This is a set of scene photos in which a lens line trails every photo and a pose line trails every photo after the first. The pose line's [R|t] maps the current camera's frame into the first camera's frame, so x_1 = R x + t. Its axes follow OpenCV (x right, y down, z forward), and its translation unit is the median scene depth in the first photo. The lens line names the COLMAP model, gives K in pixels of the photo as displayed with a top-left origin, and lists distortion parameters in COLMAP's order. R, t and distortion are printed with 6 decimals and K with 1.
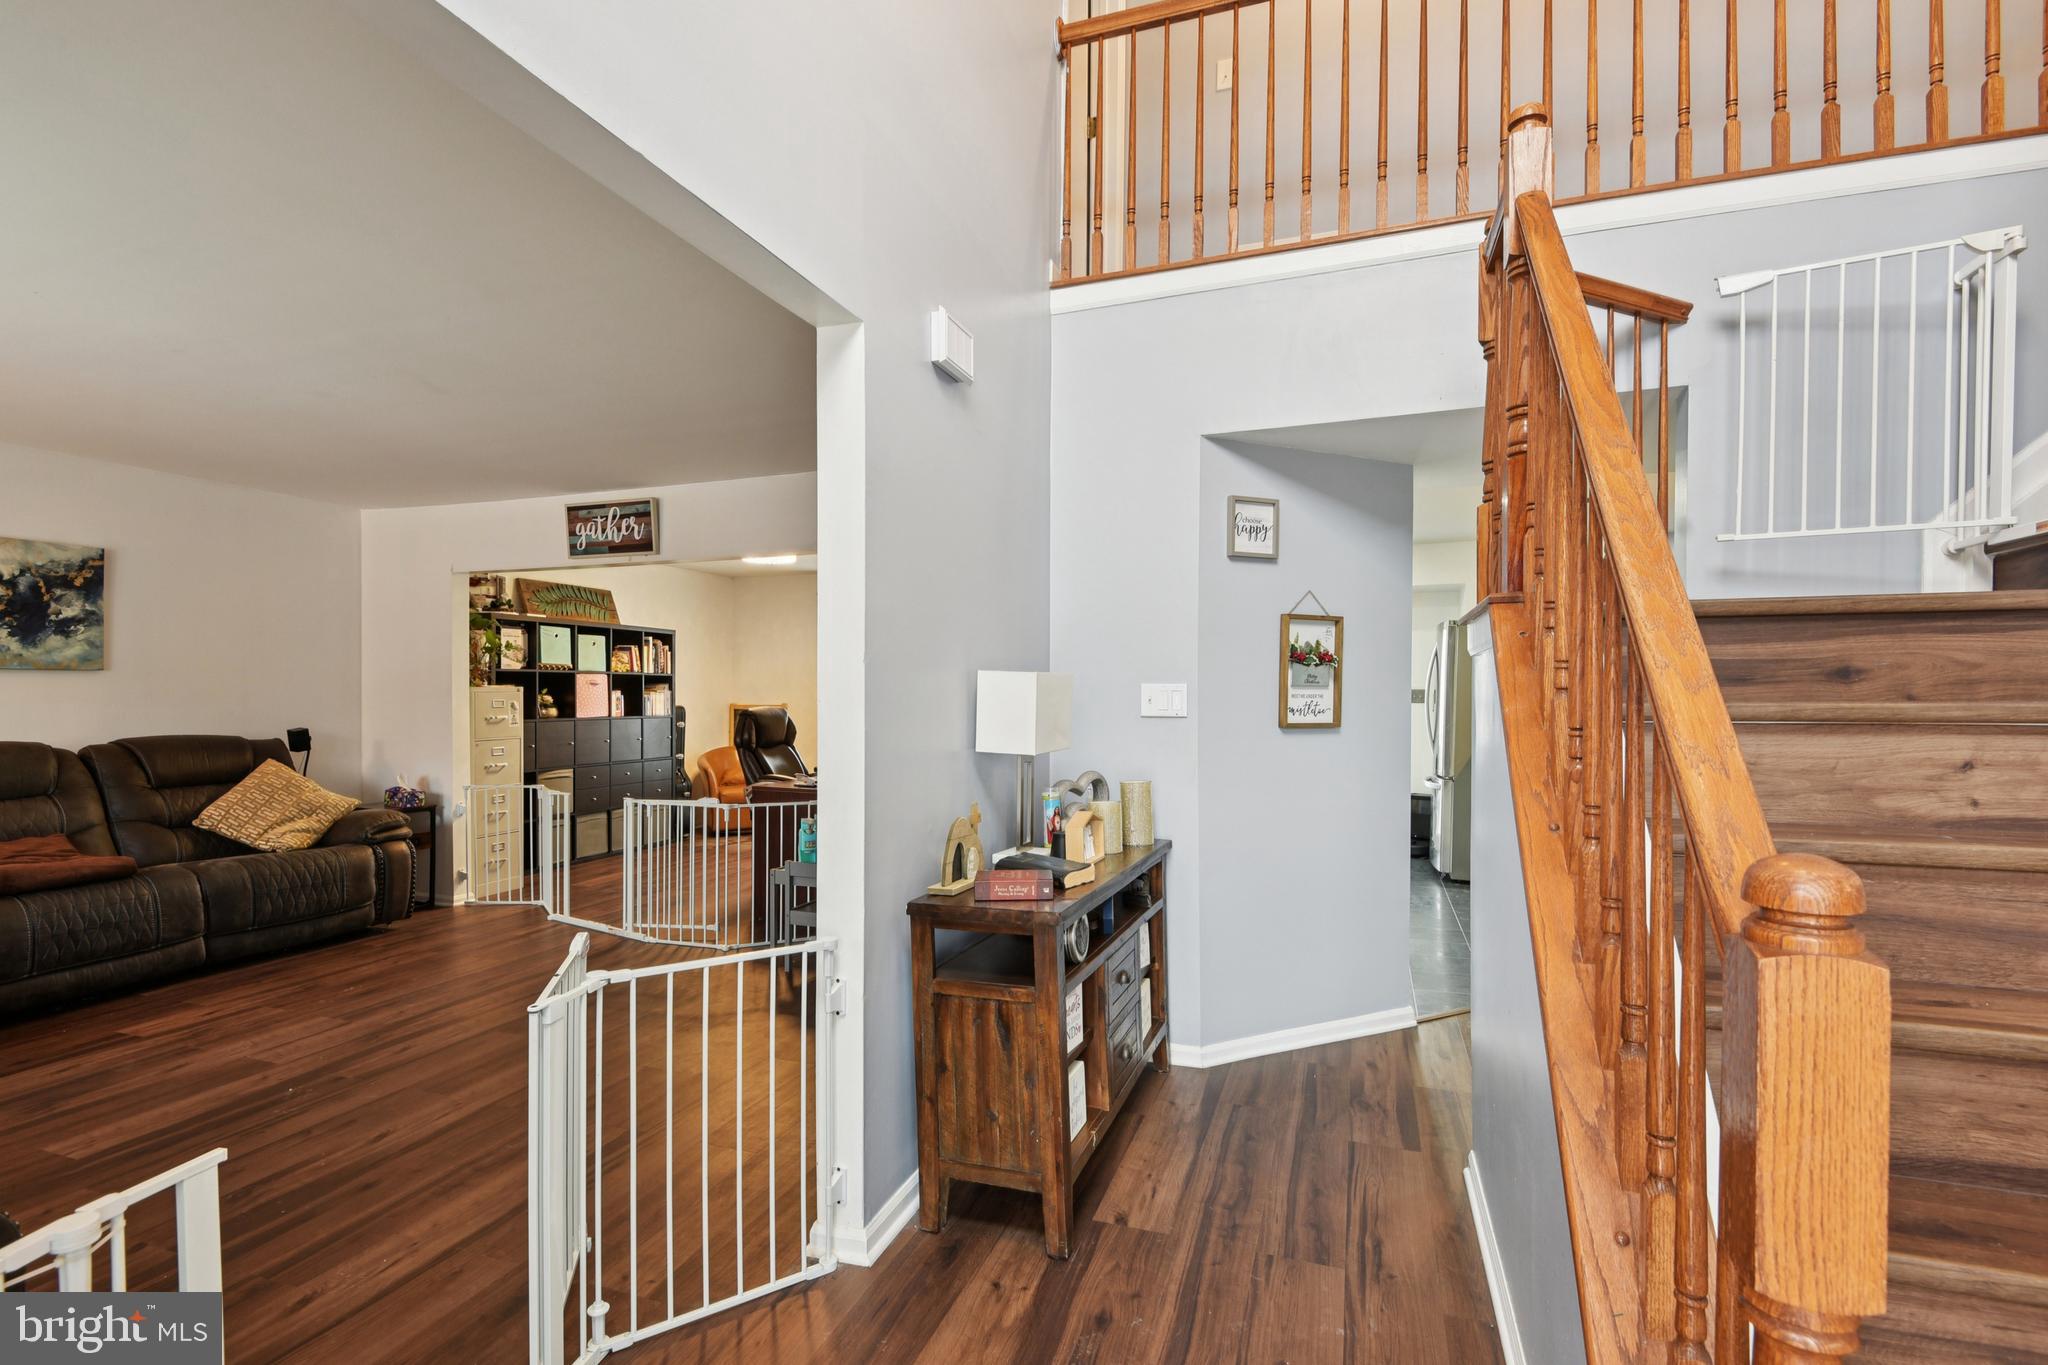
lens RADIAL K [[952.8, 0, 1000.0], [0, 952.8, 712.7], [0, 0, 1]] dist [0.002727, -0.005518]
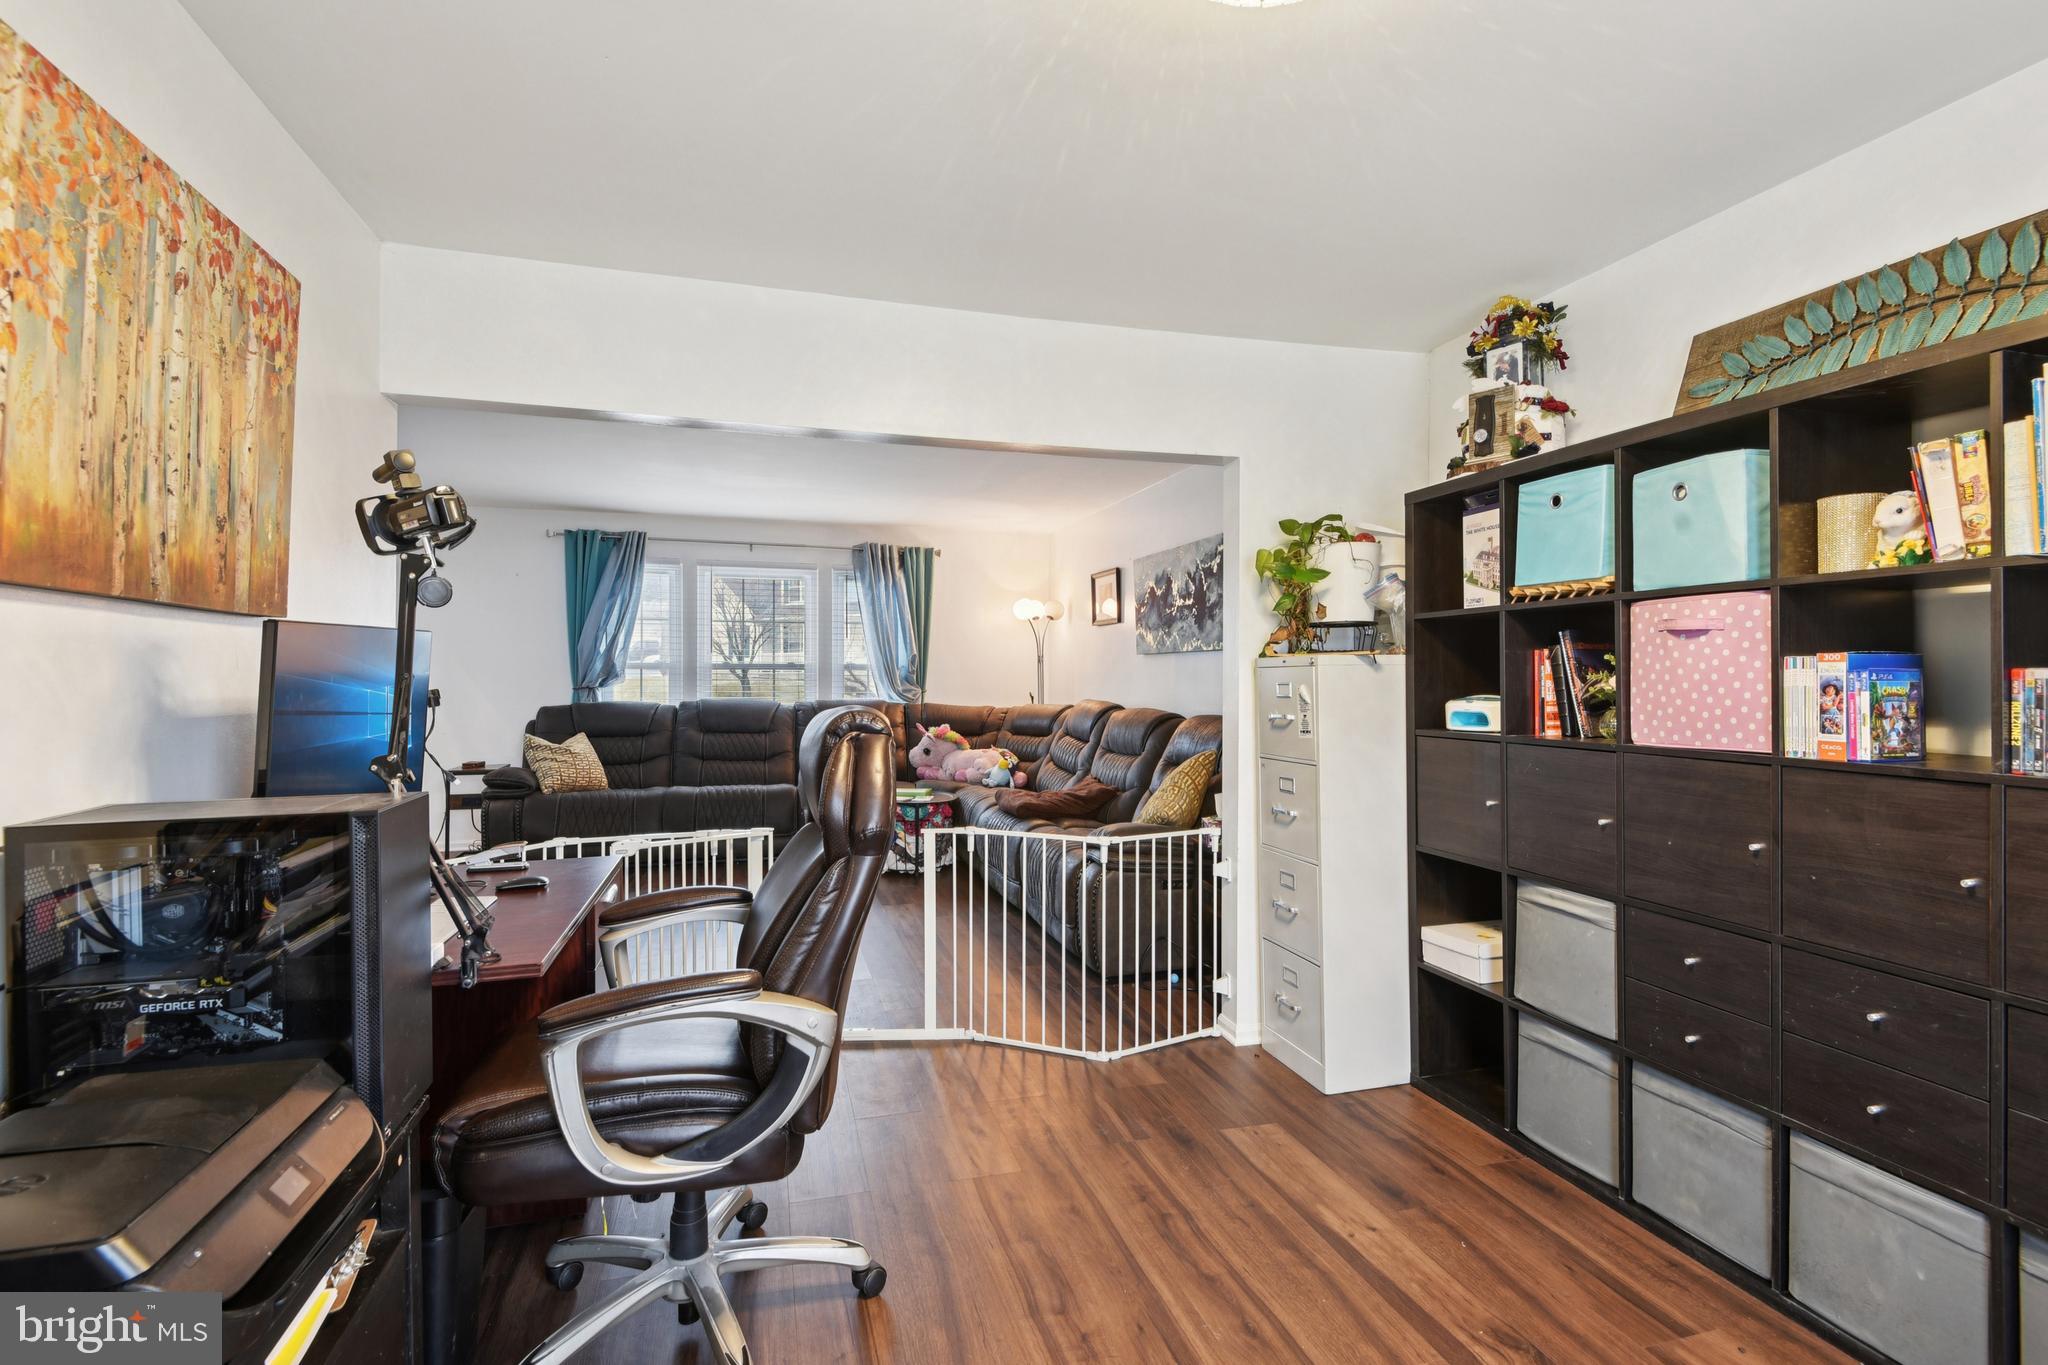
lens RADIAL K [[952.8, 0, 1022.0], [0, 952.8, 672.2], [0, 0, 1]] dist [0.002727, -0.005518]
pose [[-0.812366, 0.000474, -0.583148, -0.150768], [-0.007839, 0.999900, 0.011732, -0.029216], [0.583096, 0.014102, -0.812281, 1.639358]]
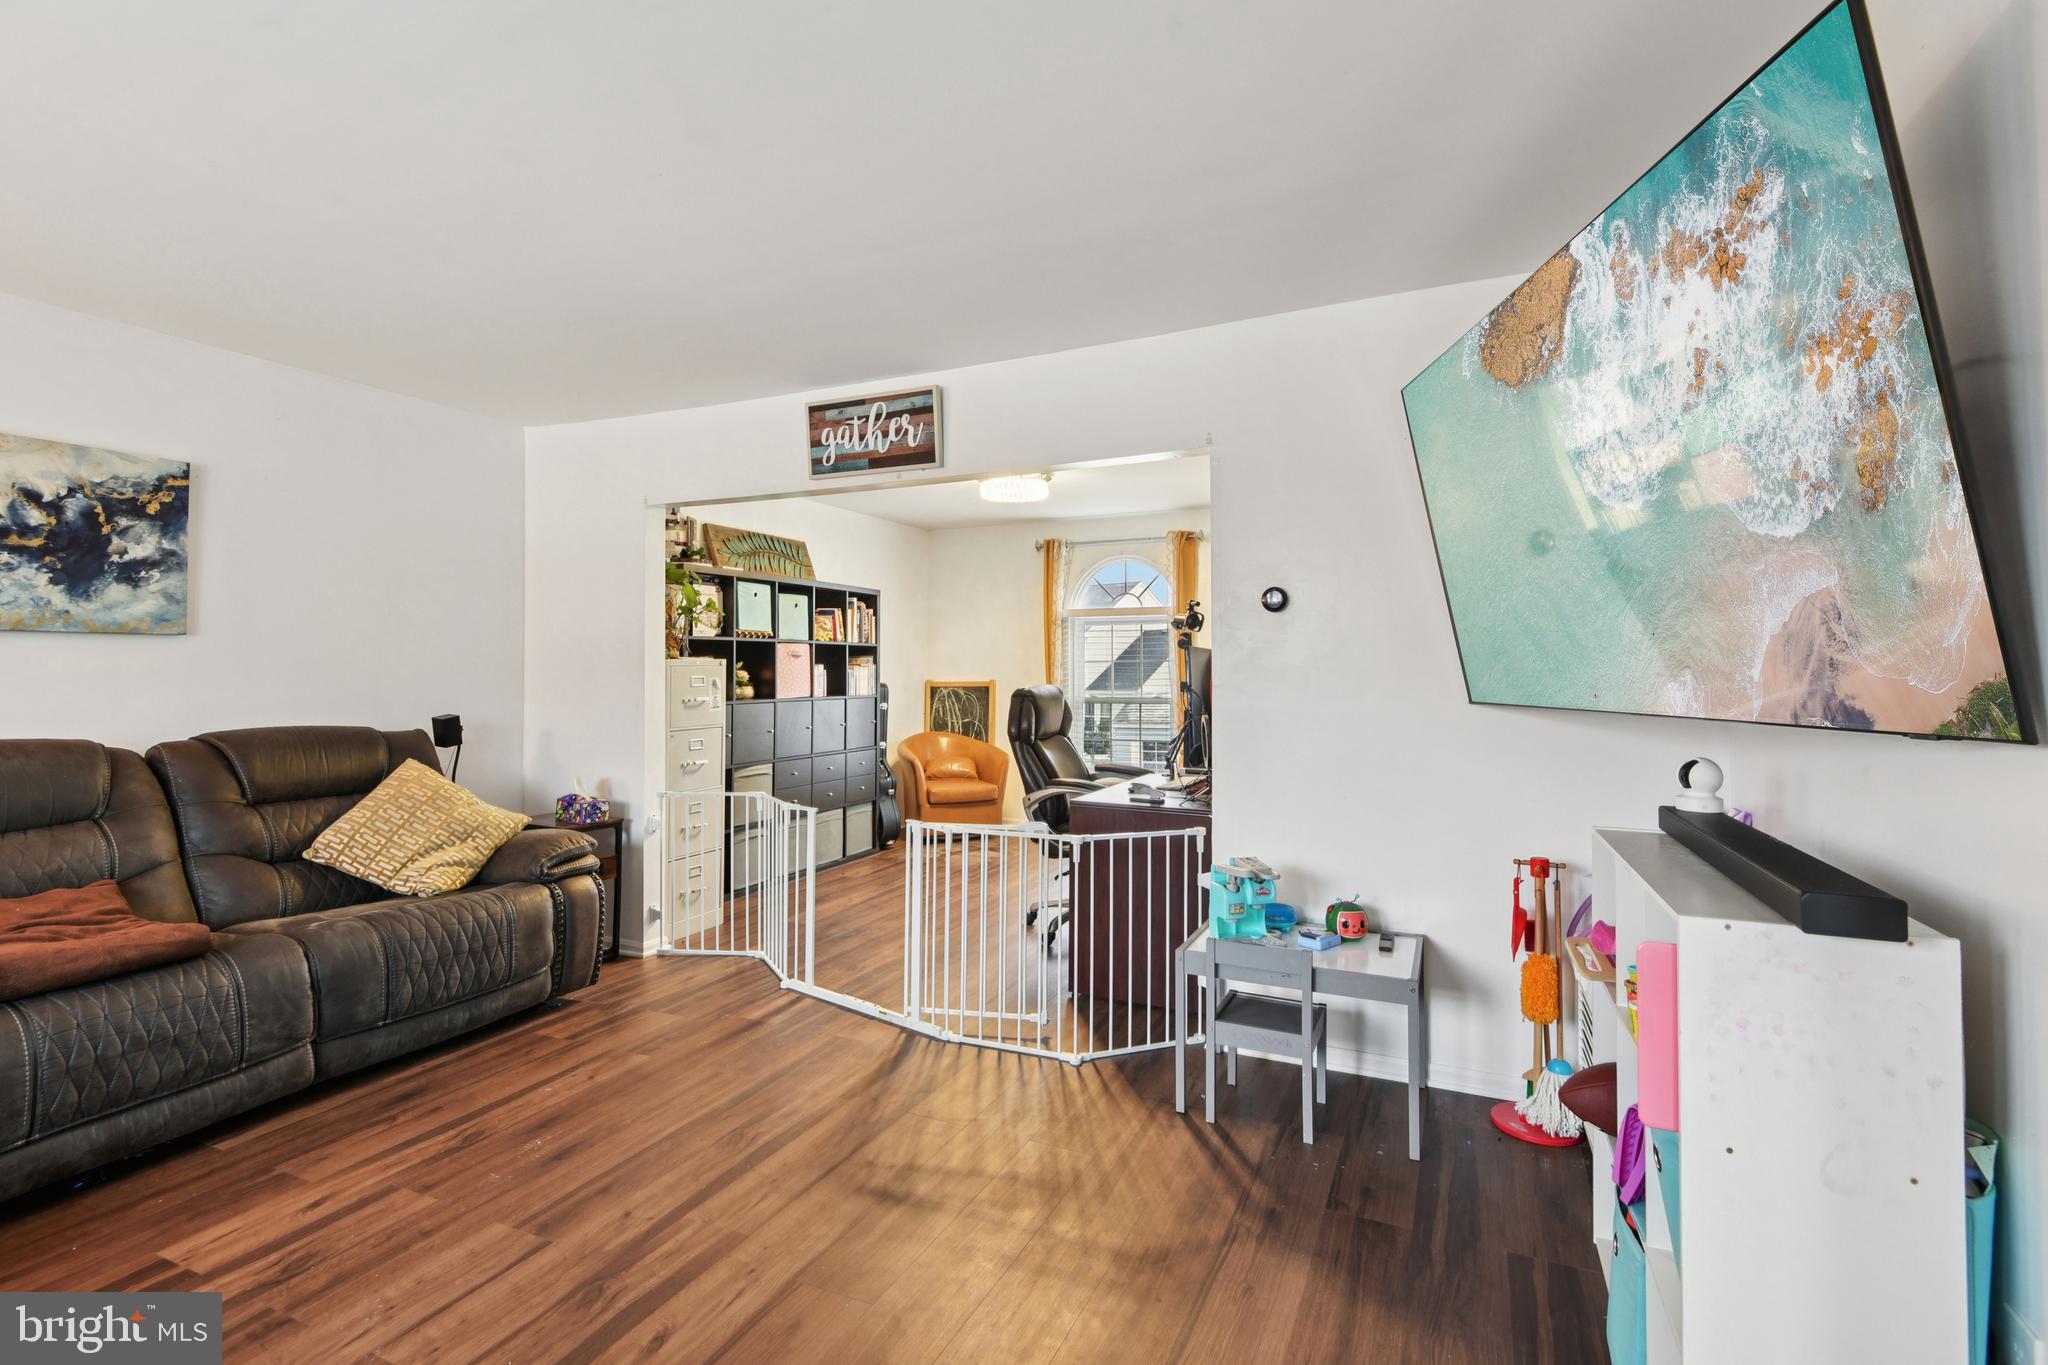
lens RADIAL K [[952.8, 0, 1029.8], [0, 952.8, 672.6], [0, 0, 1]] dist [0.002727, -0.005518]
pose [[0.997508, -0.001339, -0.070544, -0.257862], [0.000169, 0.999863, -0.016581, -0.004572], [0.070556, 0.016528, 0.997371, 0.326213]]
